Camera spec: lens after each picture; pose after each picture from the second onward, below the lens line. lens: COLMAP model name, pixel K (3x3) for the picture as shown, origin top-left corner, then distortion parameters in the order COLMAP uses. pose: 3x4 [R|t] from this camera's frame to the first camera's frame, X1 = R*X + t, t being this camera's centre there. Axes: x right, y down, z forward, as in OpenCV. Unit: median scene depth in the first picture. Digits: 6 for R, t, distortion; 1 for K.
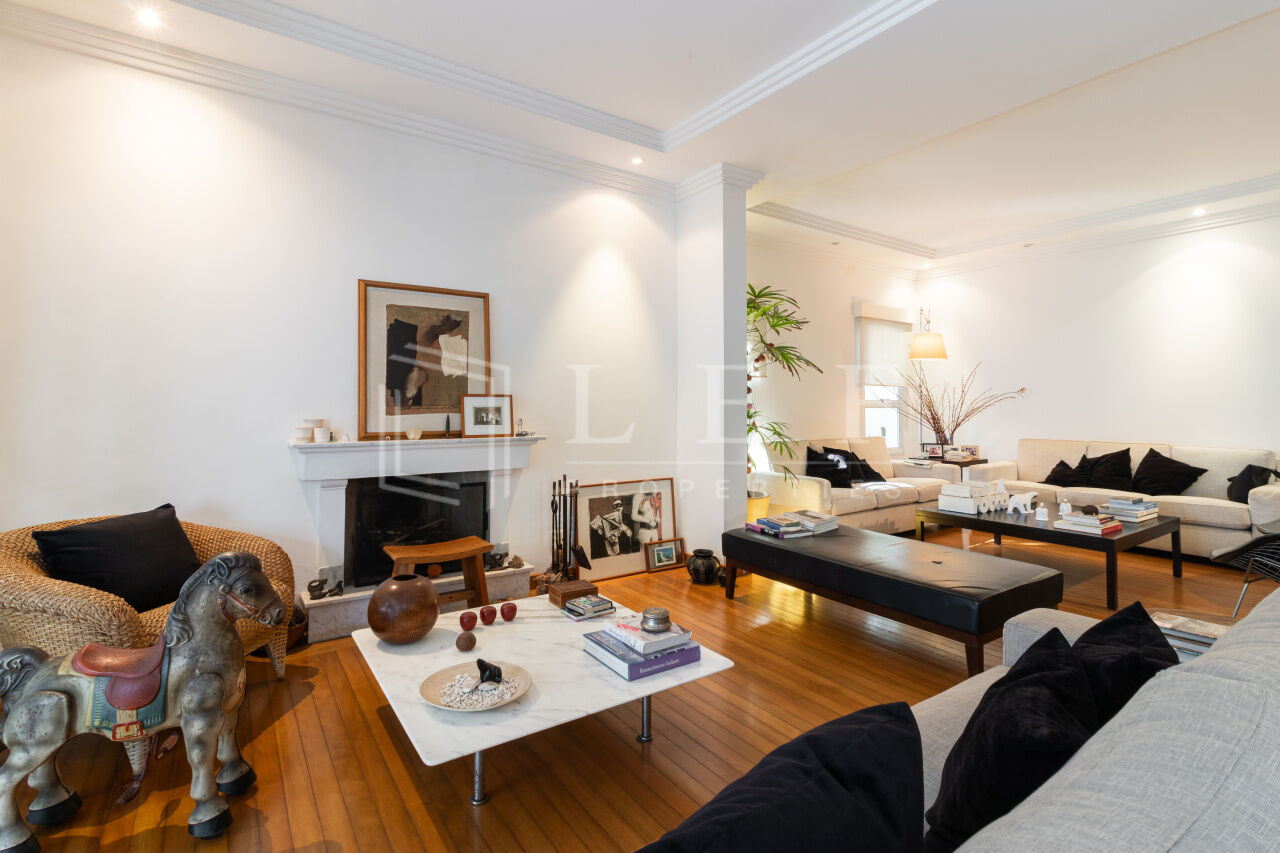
lens RADIAL K [[598.6, 0, 635.7], [0, 598.6, 379.5], [0, 0, 1]] dist [0.000521, -0.000174]
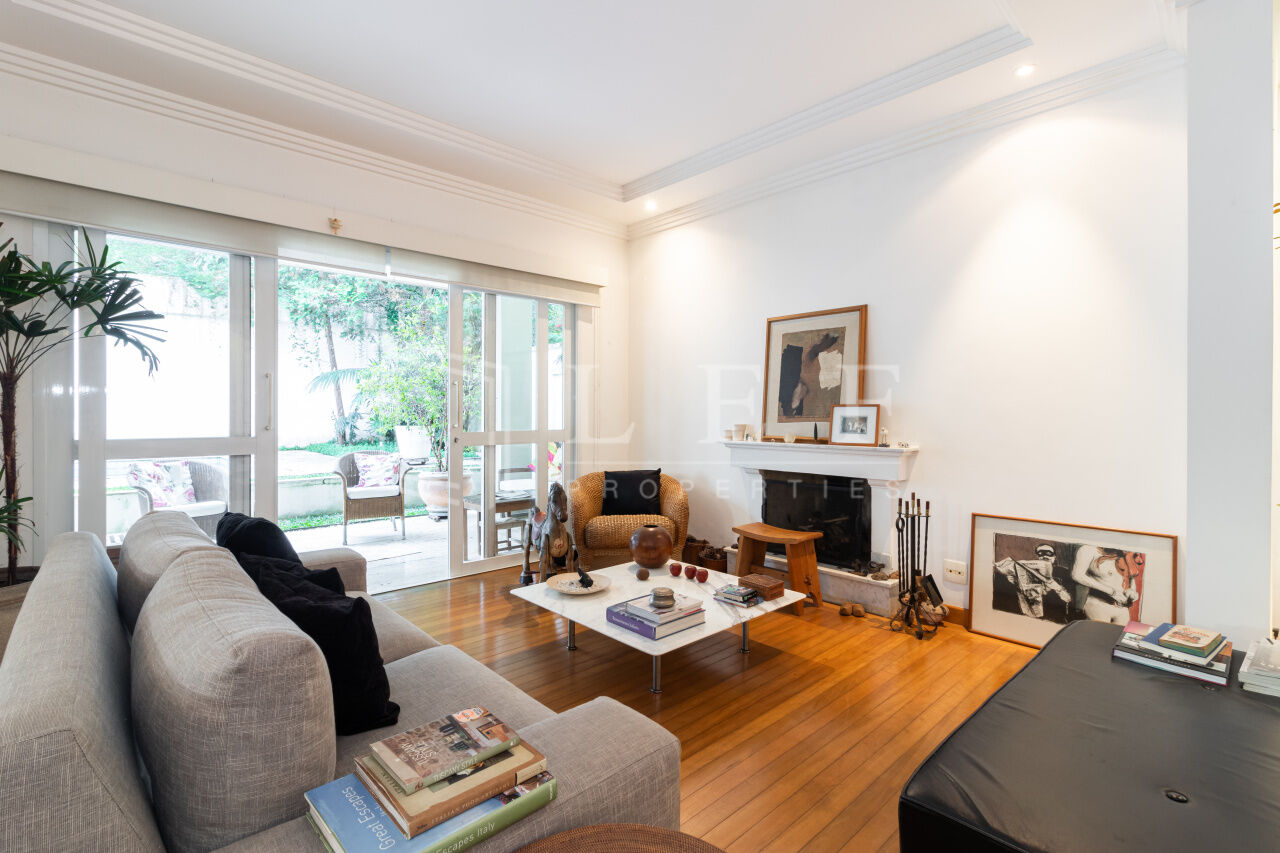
lens RADIAL K [[588.2, 0, 639.4], [0, 588.2, 413.5], [0, 0, 1]] dist [0.001185, 0.000361]
pose [[0.149607, -0.000678, -0.988745, 0.609955], [0.042381, 0.999085, 0.005728, 0.016611], [0.987837, -0.042761, 0.149499, 0.417556]]
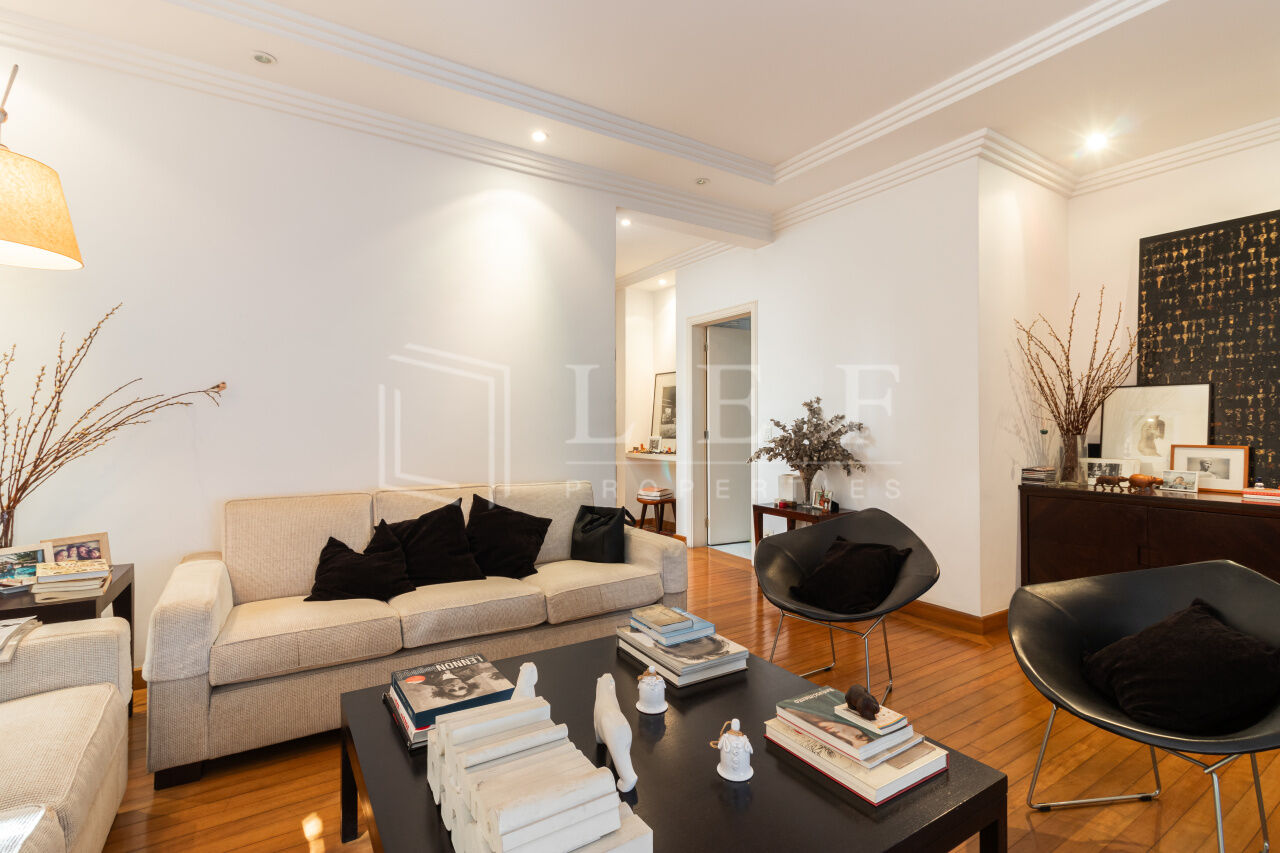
lens RADIAL K [[592.9, 0, 640.0], [0, 592.9, 426.5], [0, 0, 1]] dist [0.003091, 0.000614]
pose [[0.026396, -0.005504, 0.999636, 0.334649], [-0.046199, 0.998910, 0.006720, 0.042208], [-0.998583, -0.046359, 0.026113, 1.024393]]
